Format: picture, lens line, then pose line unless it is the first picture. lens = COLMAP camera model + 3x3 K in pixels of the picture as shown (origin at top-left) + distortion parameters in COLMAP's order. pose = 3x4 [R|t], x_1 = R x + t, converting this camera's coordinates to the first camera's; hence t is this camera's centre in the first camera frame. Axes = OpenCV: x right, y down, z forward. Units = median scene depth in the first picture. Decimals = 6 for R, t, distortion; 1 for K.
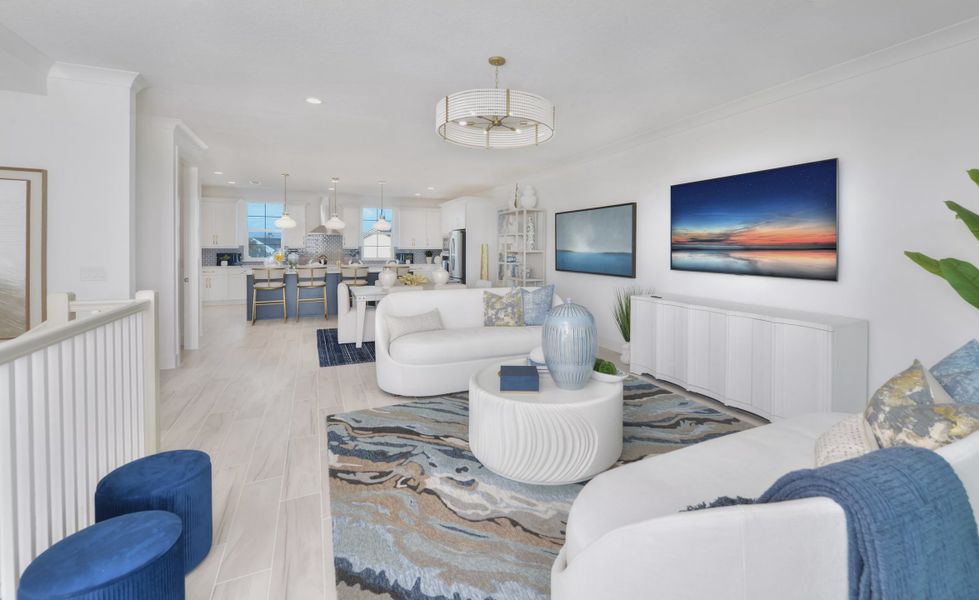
lens RADIAL K [[475.4, 0, 522.4], [0, 475.4, 246.6], [0, 0, 1]] dist [0.002829, 0.000800]
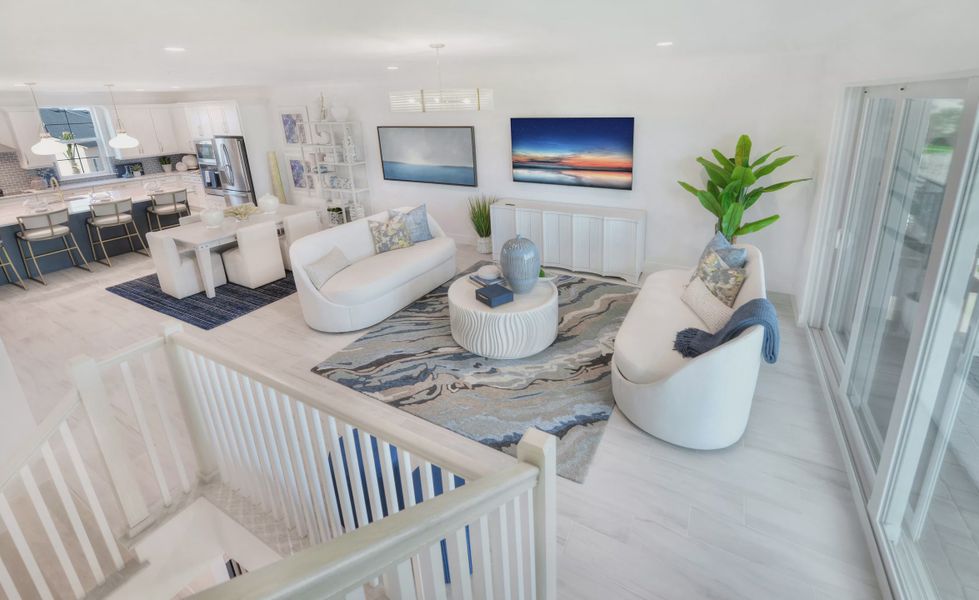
lens RADIAL K [[455.5, 0, 530.8], [0, 455.5, 233.2], [0, 0, 1]] dist [0.001725, -0.004008]
pose [[0.792175, -0.203827, 0.575251, -0.507434], [0.030310, 0.954556, 0.296486, -0.232800], [-0.609541, -0.217433, 0.762353, -0.057751]]
